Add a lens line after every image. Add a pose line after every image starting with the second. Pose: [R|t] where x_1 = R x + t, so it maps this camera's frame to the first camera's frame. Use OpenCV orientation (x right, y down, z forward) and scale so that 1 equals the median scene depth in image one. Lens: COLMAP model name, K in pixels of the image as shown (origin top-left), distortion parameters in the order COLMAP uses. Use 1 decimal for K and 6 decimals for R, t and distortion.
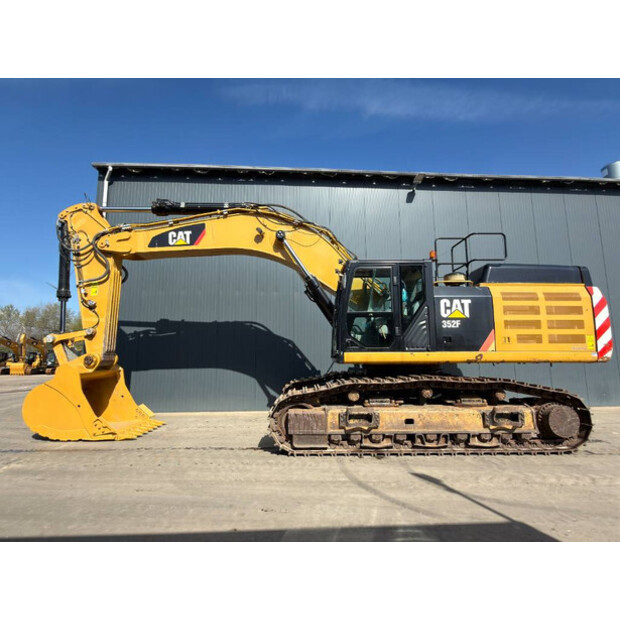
lens RADIAL K [[340.9, 0, 306.0], [0, 340.9, 314.1], [0, 0, 1]] dist [0.003746, 0.002096]
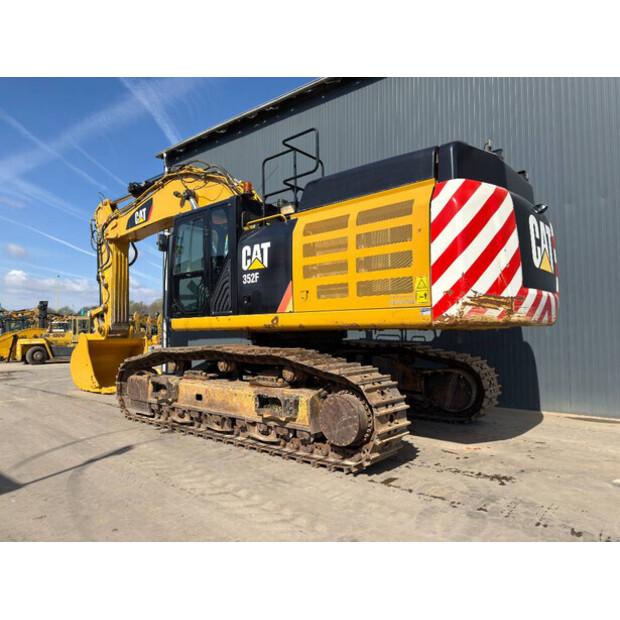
lens RADIAL K [[435.4, 0, 305.0], [0, 435.4, 310.4], [0, 0, 1]] dist [0.047565, -0.048644]
pose [[0.746940, -0.036245, -0.663903, 1.138997], [0.090428, 0.994773, 0.047430, 0.064483], [0.658714, -0.095463, 0.746313, 0.347304]]
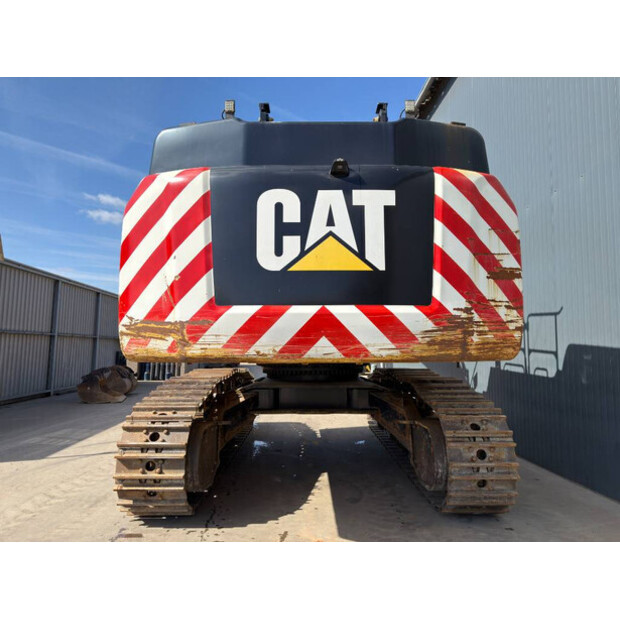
lens RADIAL K [[435.4, 0, 309.6], [0, 435.4, 307.5], [0, 0, 1]] dist [0.047565, -0.048644]
pose [[-0.008878, -0.092062, -0.995714, 1.400641], [0.123623, 0.988013, -0.092453, 0.150305], [0.992290, -0.123914, 0.002609, 1.199752]]
